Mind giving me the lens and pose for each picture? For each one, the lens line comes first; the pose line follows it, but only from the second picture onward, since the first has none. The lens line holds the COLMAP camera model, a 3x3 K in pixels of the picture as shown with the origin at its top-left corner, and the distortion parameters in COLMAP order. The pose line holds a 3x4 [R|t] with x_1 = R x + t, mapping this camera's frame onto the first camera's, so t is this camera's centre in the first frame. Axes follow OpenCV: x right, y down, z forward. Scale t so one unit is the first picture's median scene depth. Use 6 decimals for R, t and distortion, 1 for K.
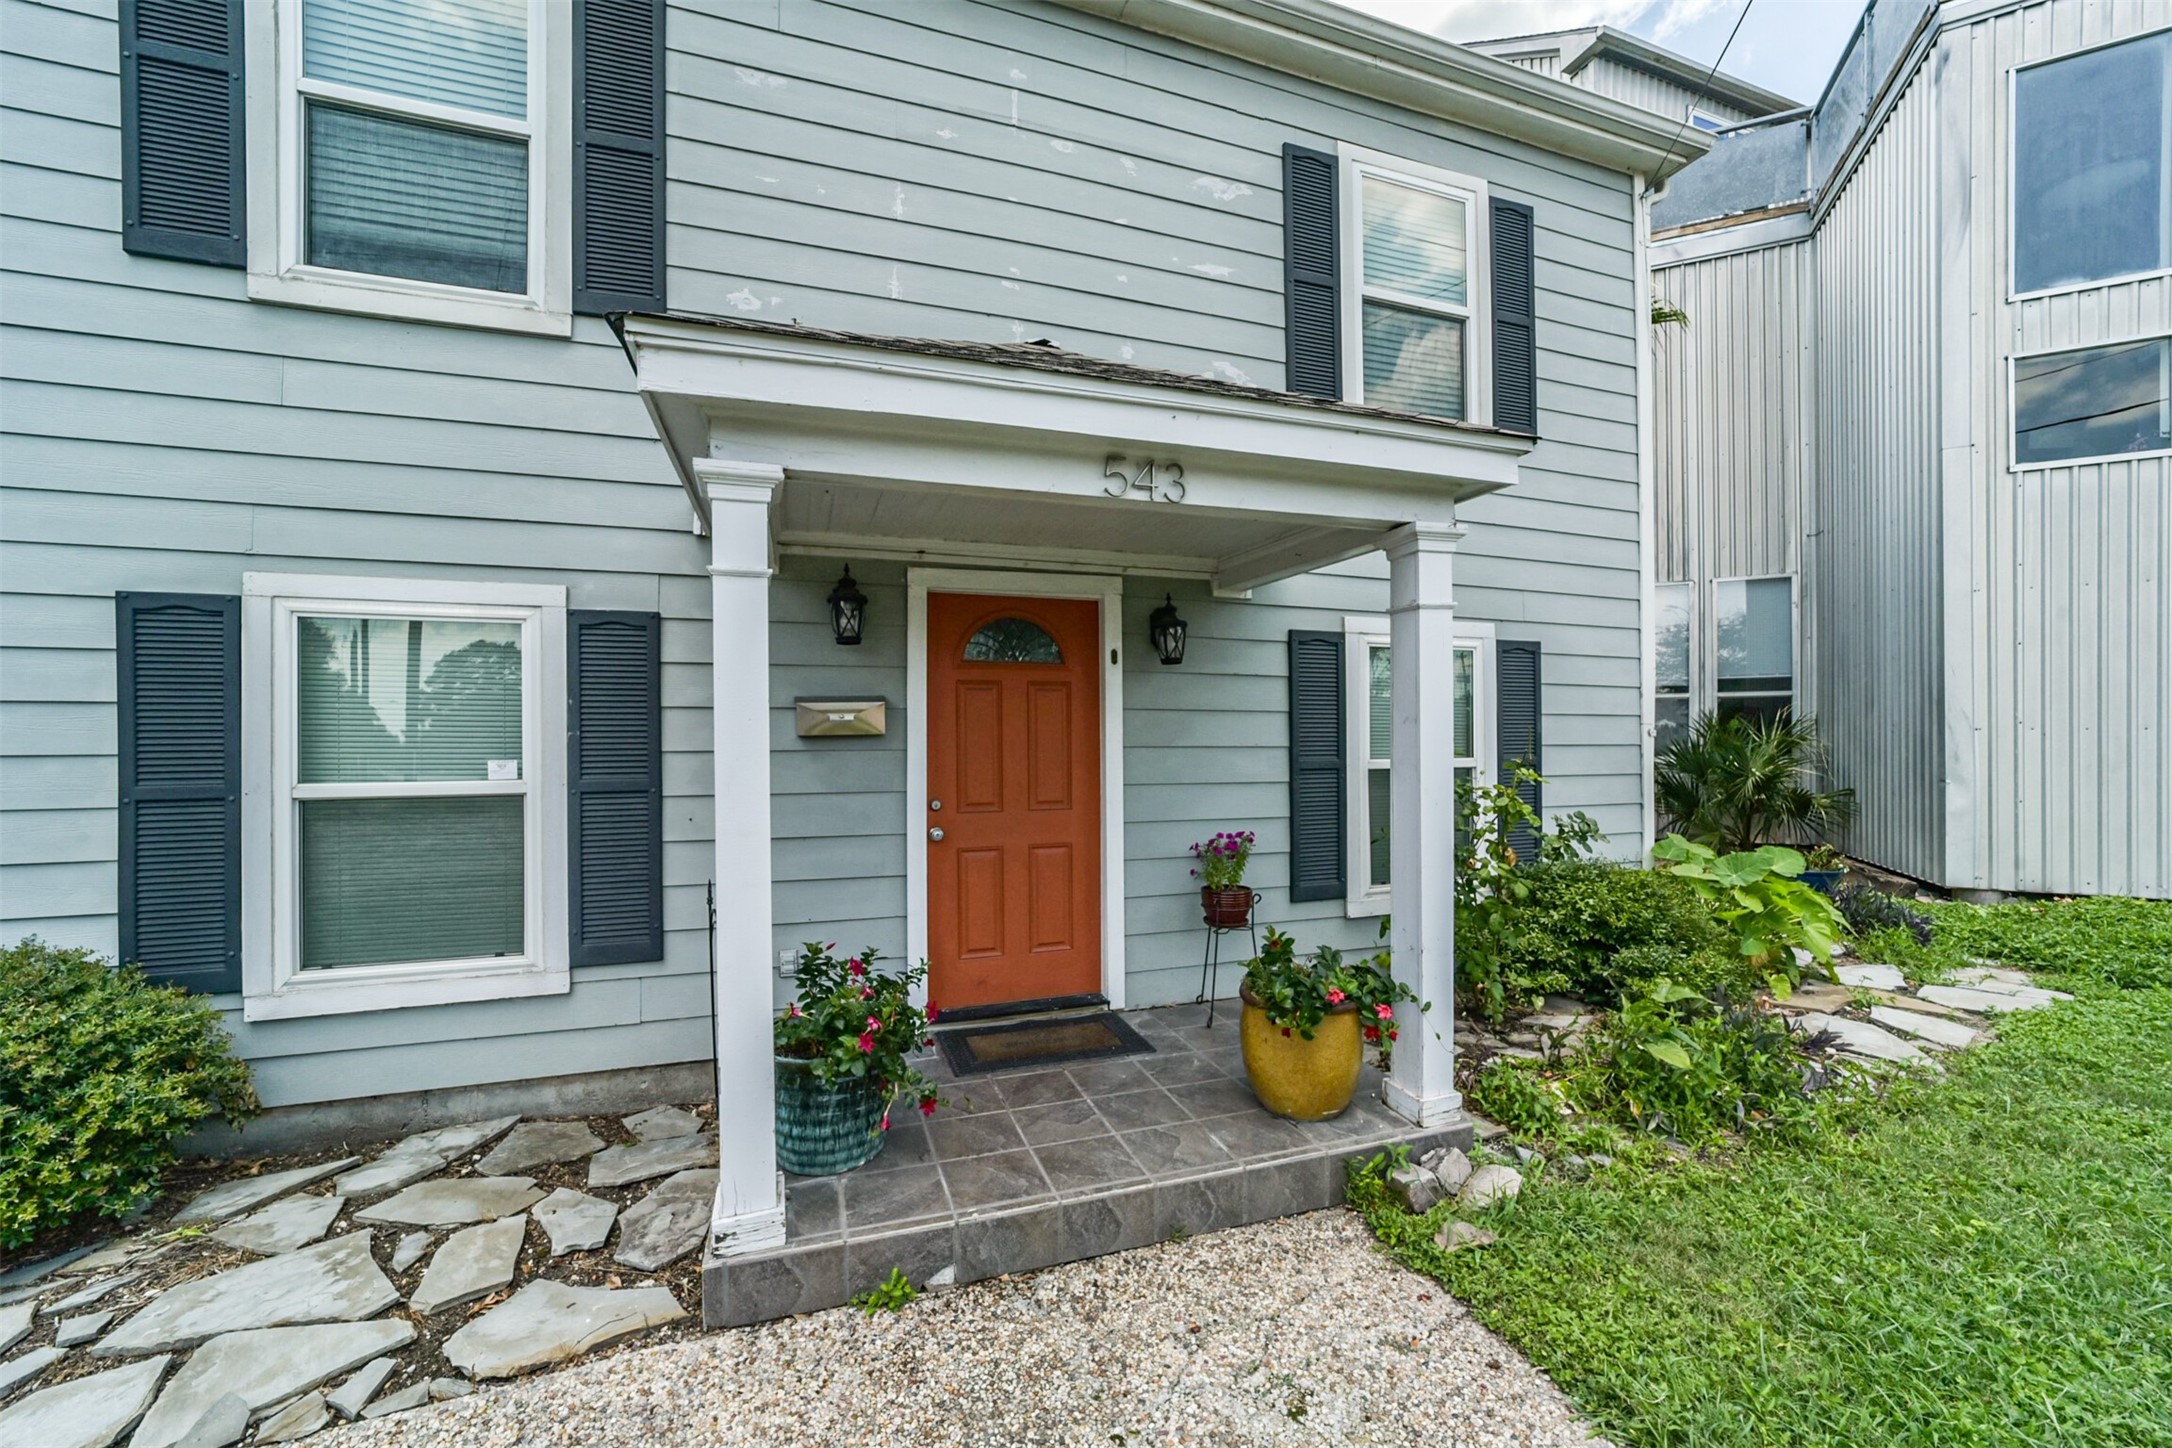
lens RADIAL K [[834.8, 0, 1091.9], [0, 834.8, 737.2], [0, 0, 1]] dist [-0.018704, 0.004288]
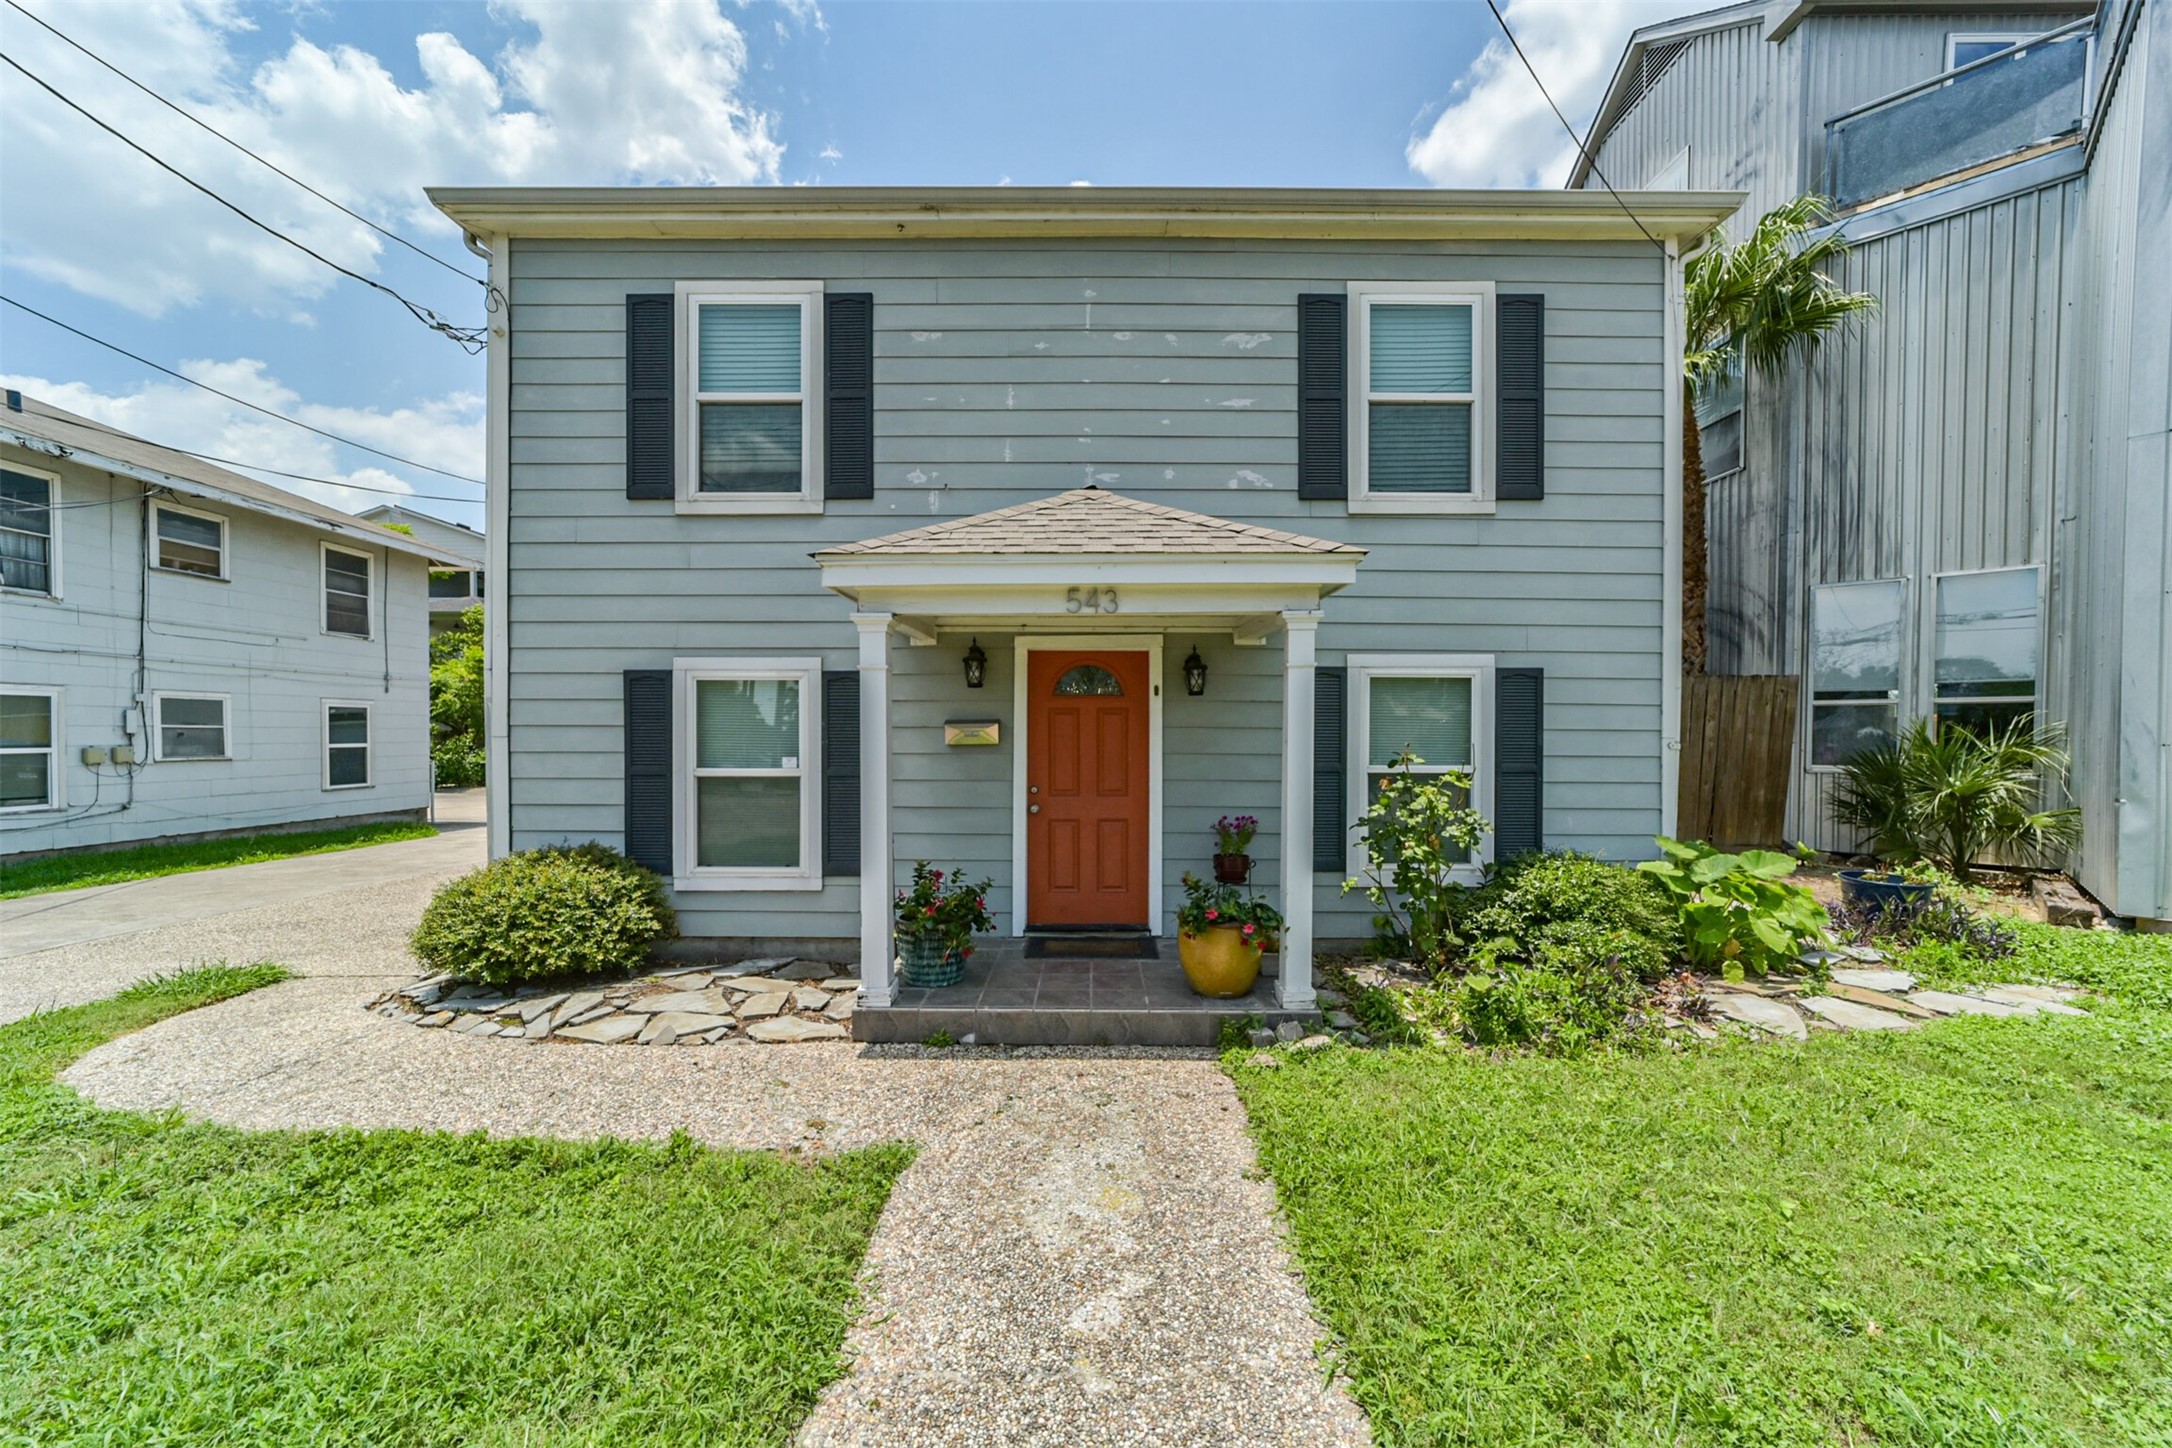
lens RADIAL K [[834.8, 0, 1097.4], [0, 834.8, 741.0], [0, 0, 1]] dist [-0.018704, 0.004288]
pose [[0.947476, 0.010587, -0.319650, 0.424872], [-0.006731, 0.999891, 0.013166, -0.030733], [0.319755, -0.010323, 0.947444, -0.422065]]
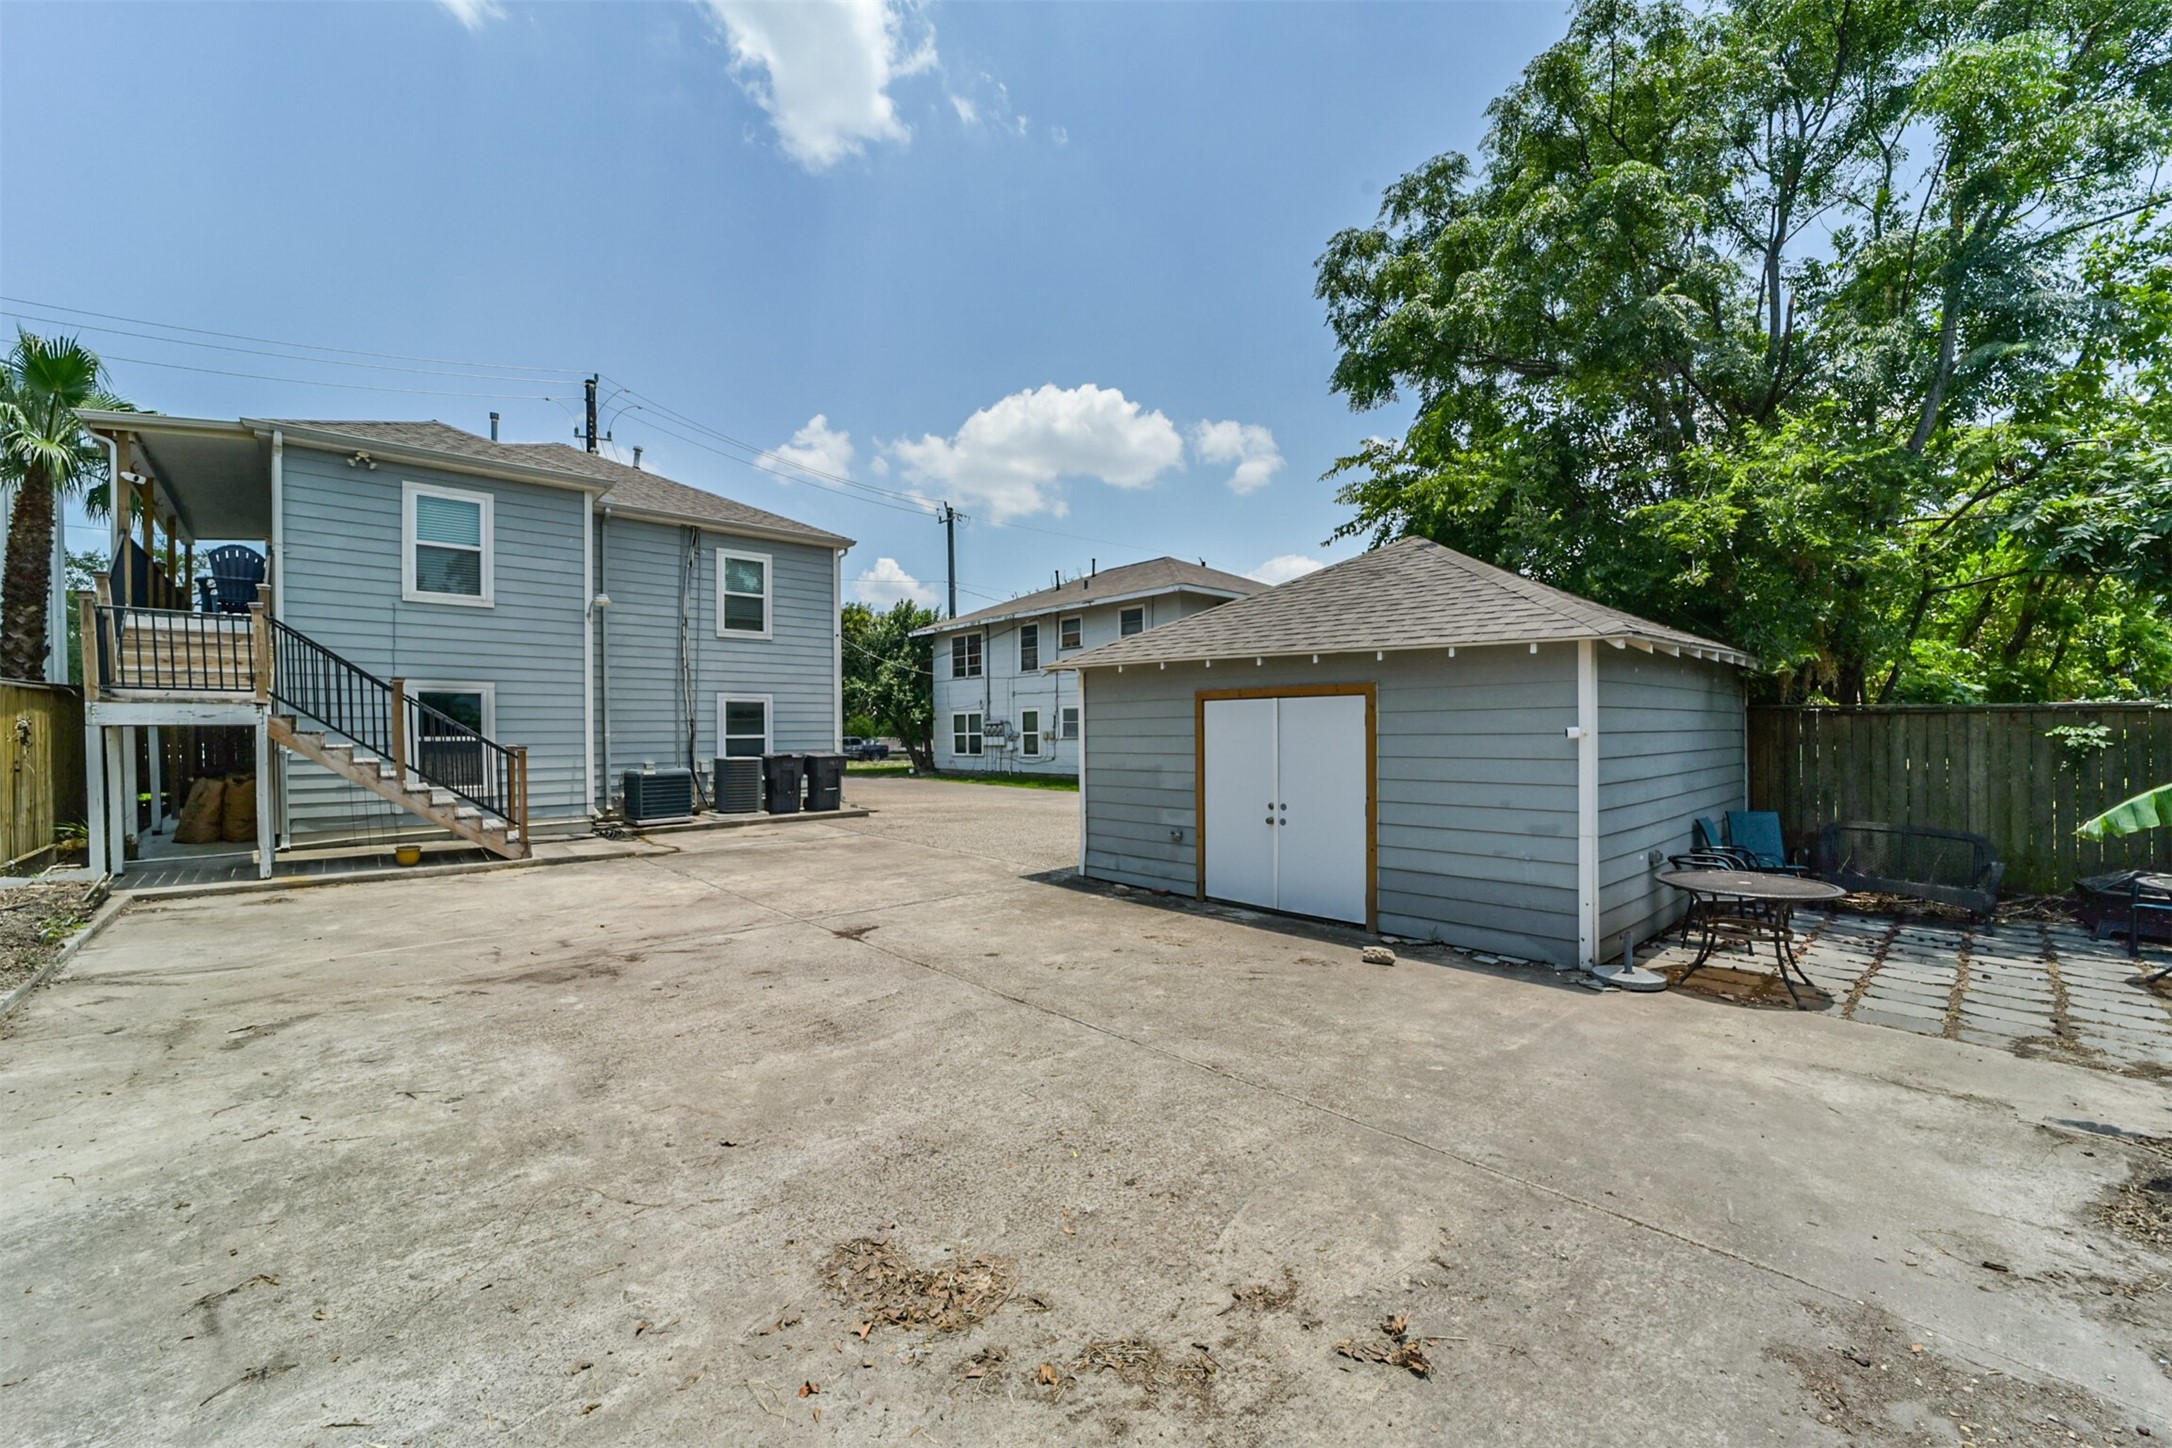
lens RADIAL K [[834.8, 0, 1084.8], [0, 834.8, 736.3], [0, 0, 1]] dist [-0.018704, 0.004288]
pose [[-0.914993, 0.013706, -0.403236, -1.376385], [0.013636, 0.999902, 0.003044, 0.072365], [0.403239, -0.002713, -0.915091, 7.689908]]
